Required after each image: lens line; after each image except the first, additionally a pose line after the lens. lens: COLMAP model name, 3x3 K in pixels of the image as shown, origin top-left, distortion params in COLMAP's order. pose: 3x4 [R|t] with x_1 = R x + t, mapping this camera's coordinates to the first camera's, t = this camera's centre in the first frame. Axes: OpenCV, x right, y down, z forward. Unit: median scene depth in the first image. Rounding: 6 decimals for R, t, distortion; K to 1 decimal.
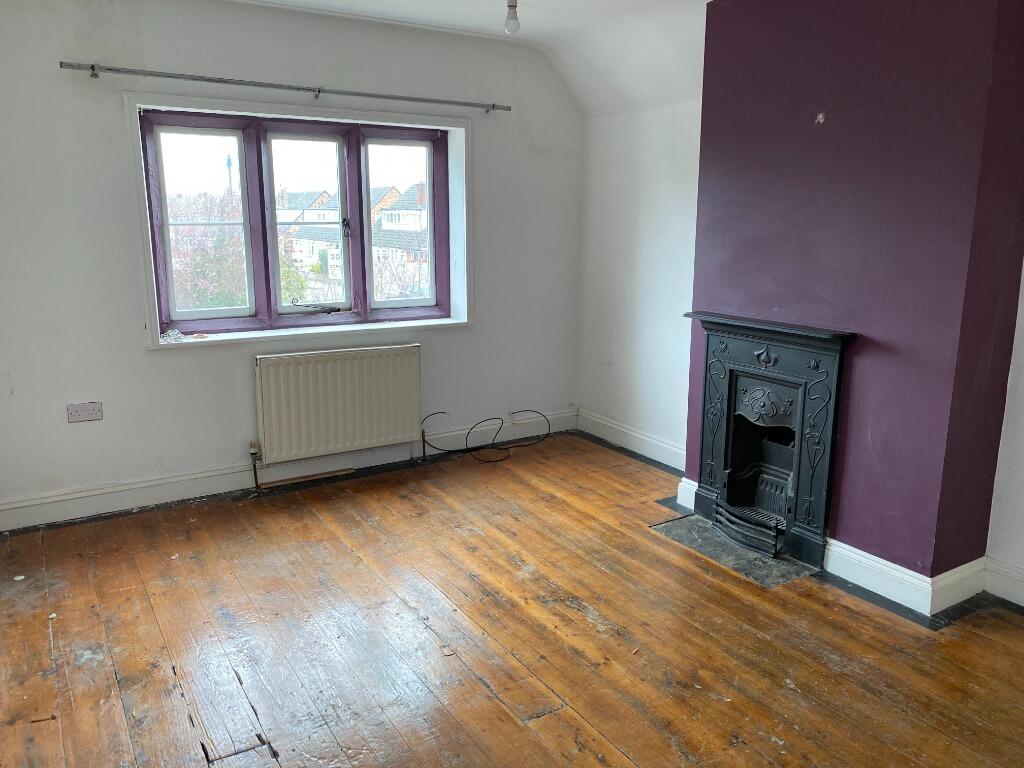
lens RADIAL K [[780.4, 0, 513.0], [0, 780.4, 384.3], [0, 0, 1]] dist [0.013977, -0.007772]
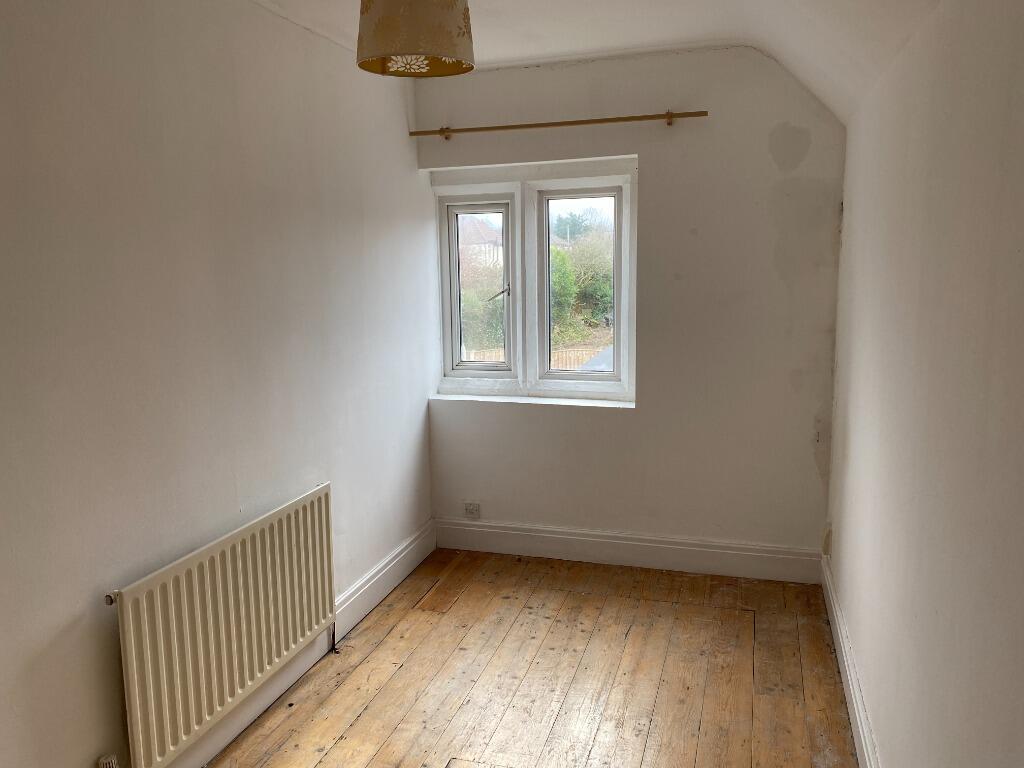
lens RADIAL K [[780.4, 0, 510.4], [0, 780.4, 382.2], [0, 0, 1]] dist [0.013977, -0.007772]
pose [[0.649213, 0.107777, -0.752932, 0.403775], [-0.133091, 0.990734, 0.027060, -0.107865], [0.748872, 0.082641, 0.657541, 0.414257]]
